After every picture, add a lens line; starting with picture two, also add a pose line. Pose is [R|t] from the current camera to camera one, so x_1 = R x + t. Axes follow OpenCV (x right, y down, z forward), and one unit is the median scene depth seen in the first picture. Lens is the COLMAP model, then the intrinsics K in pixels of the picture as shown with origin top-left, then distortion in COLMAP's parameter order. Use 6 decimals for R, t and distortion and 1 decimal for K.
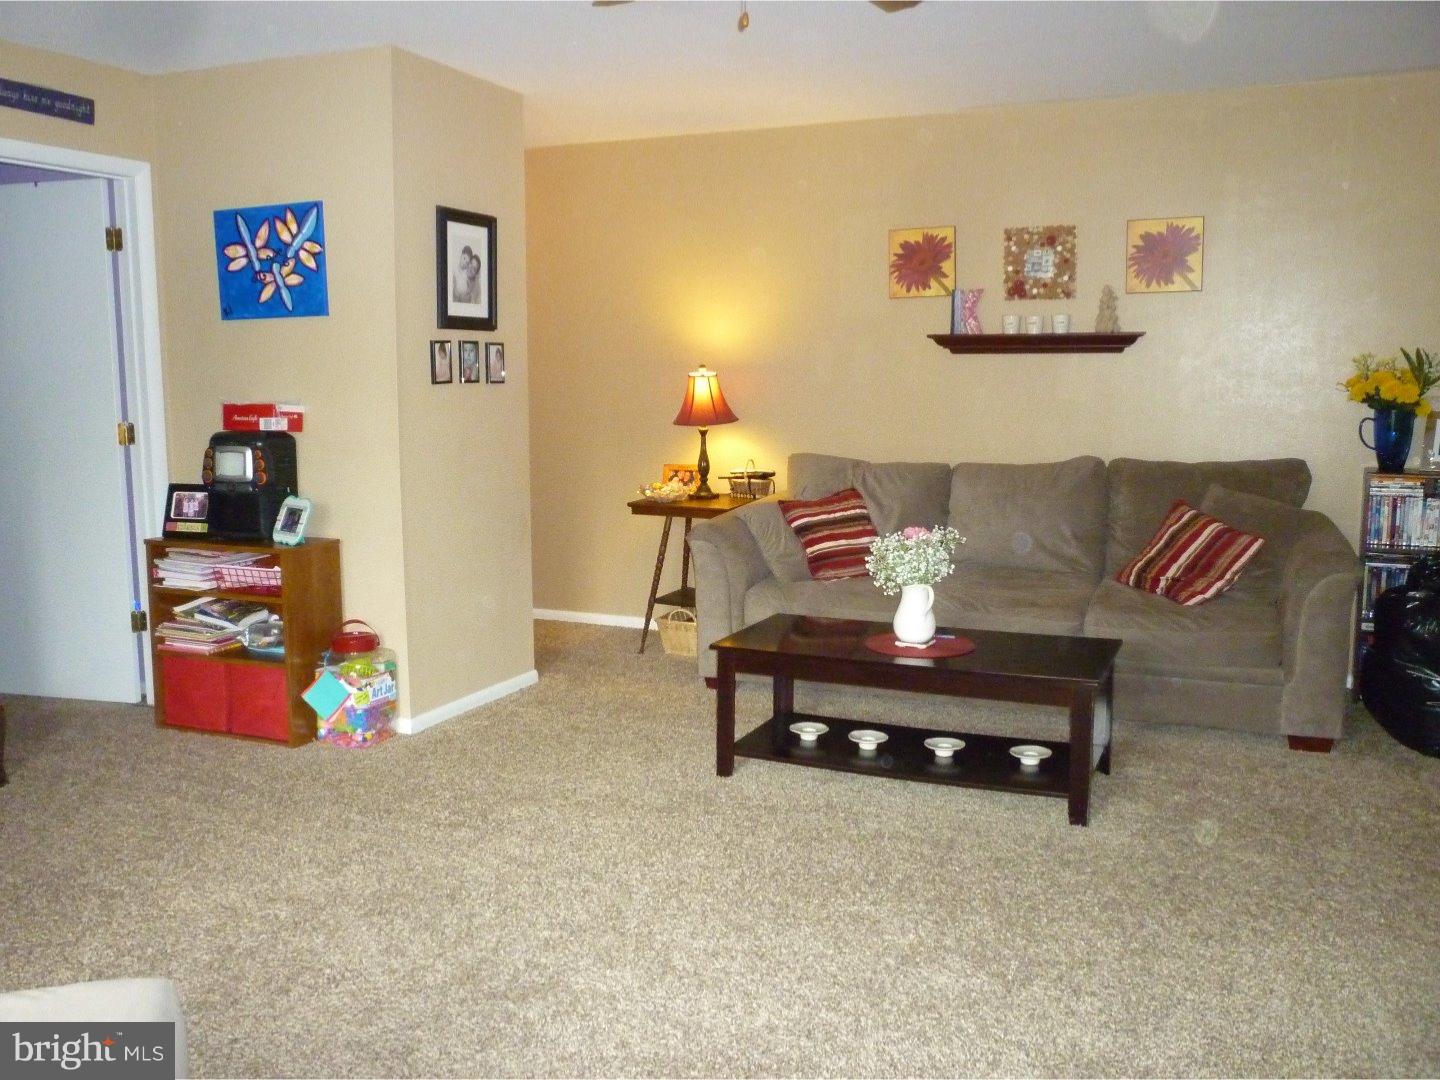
lens RADIAL K [[1254.8, 0, 716.0], [0, 1254.8, 543.2], [0, 0, 1]] dist [-0.050556, 0.030059]
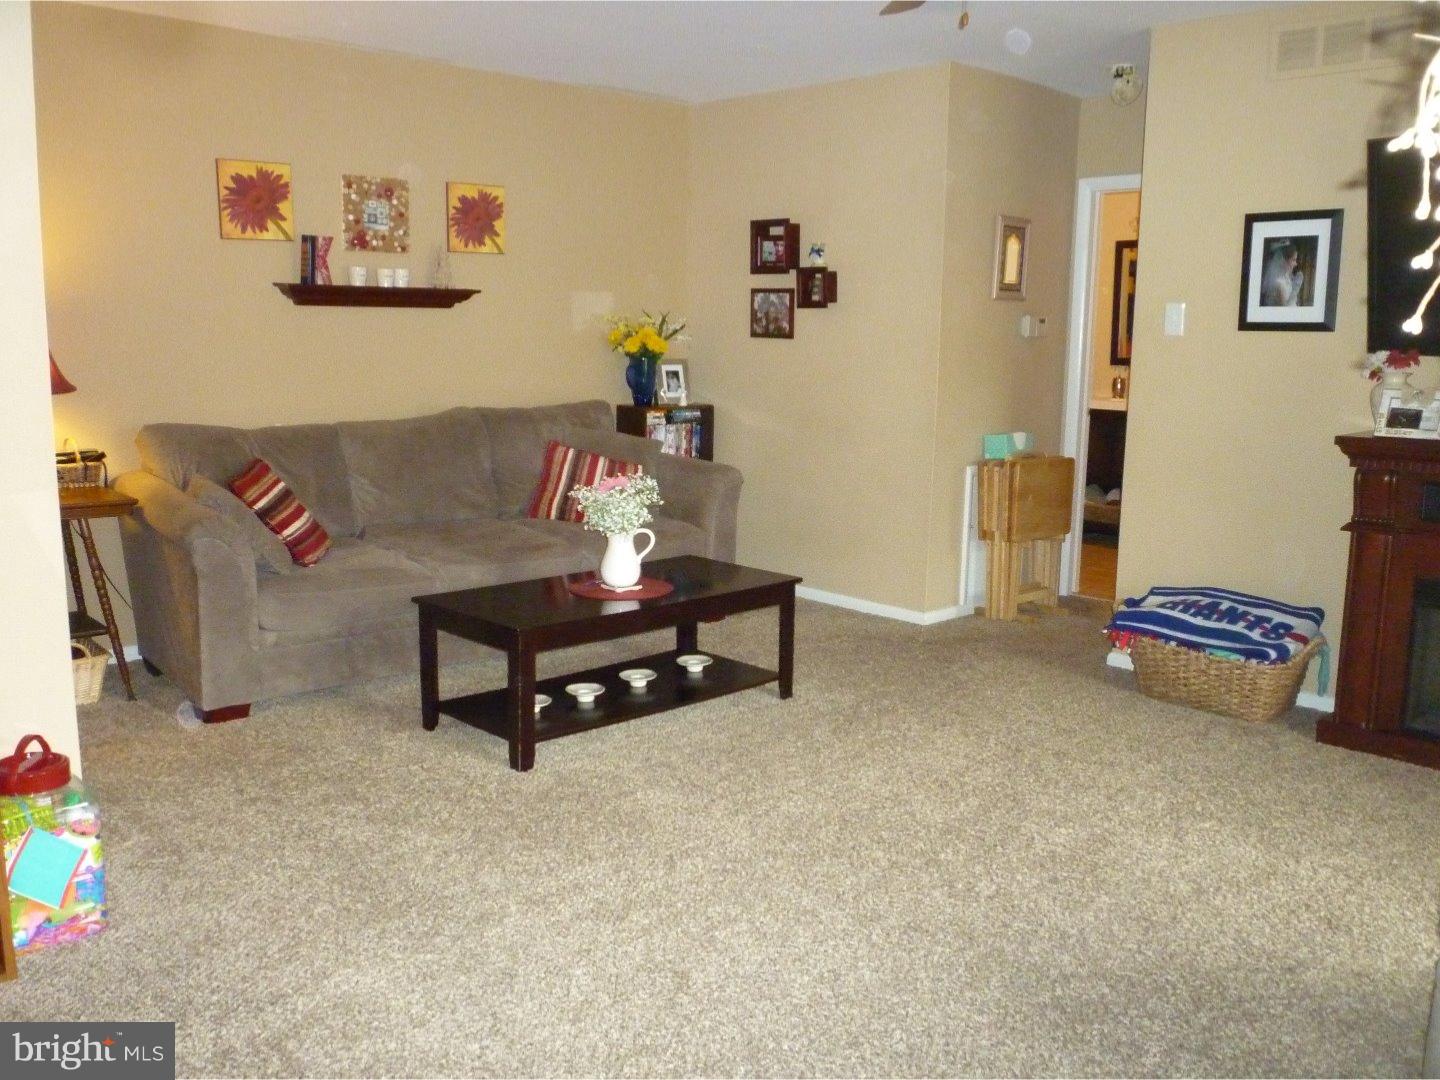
lens RADIAL K [[1254.8, 0, 720.8], [0, 1254.8, 544.1], [0, 0, 1]] dist [-0.050556, 0.030059]
pose [[0.381404, -0.146107, 0.912789, -0.571347], [0.112226, 0.987445, 0.111163, -0.047057], [-0.917571, 0.060041, 0.393013, 0.381712]]
